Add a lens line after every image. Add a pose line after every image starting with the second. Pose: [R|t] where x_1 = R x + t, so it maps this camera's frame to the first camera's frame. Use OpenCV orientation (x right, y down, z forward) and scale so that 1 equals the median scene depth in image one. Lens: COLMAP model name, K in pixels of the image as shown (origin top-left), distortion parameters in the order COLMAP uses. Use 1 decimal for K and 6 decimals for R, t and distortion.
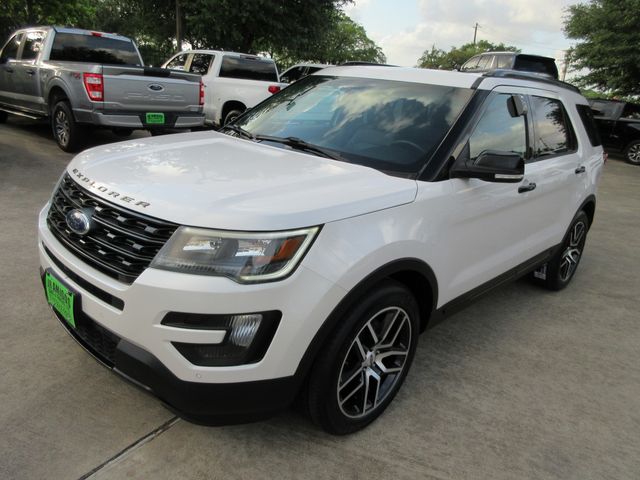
lens RADIAL K [[483.8, 0, 320.0], [0, 483.8, 240.0], [0, 0, 1]] dist [0.007280, 0.000030]
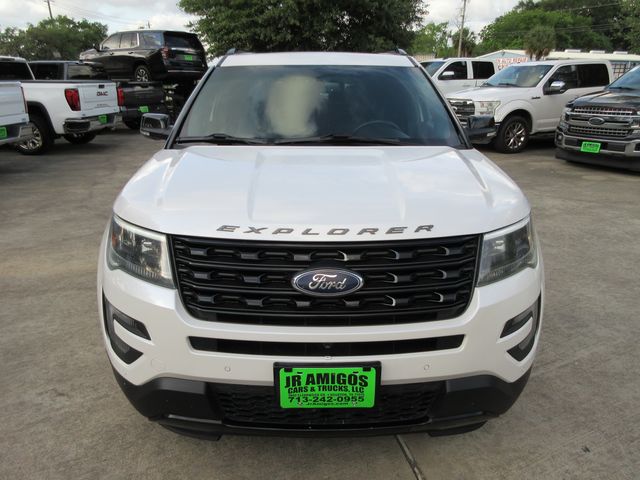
lens RADIAL K [[483.8, 0, 320.0], [0, 483.8, 240.0], [0, 0, 1]] dist [0.007280, 0.000030]
pose [[0.703718, -0.315643, 0.636514, -0.895224], [0.286749, 0.945867, 0.152024, -0.203347], [-0.650043, 0.075538, 0.756134, 0.392599]]
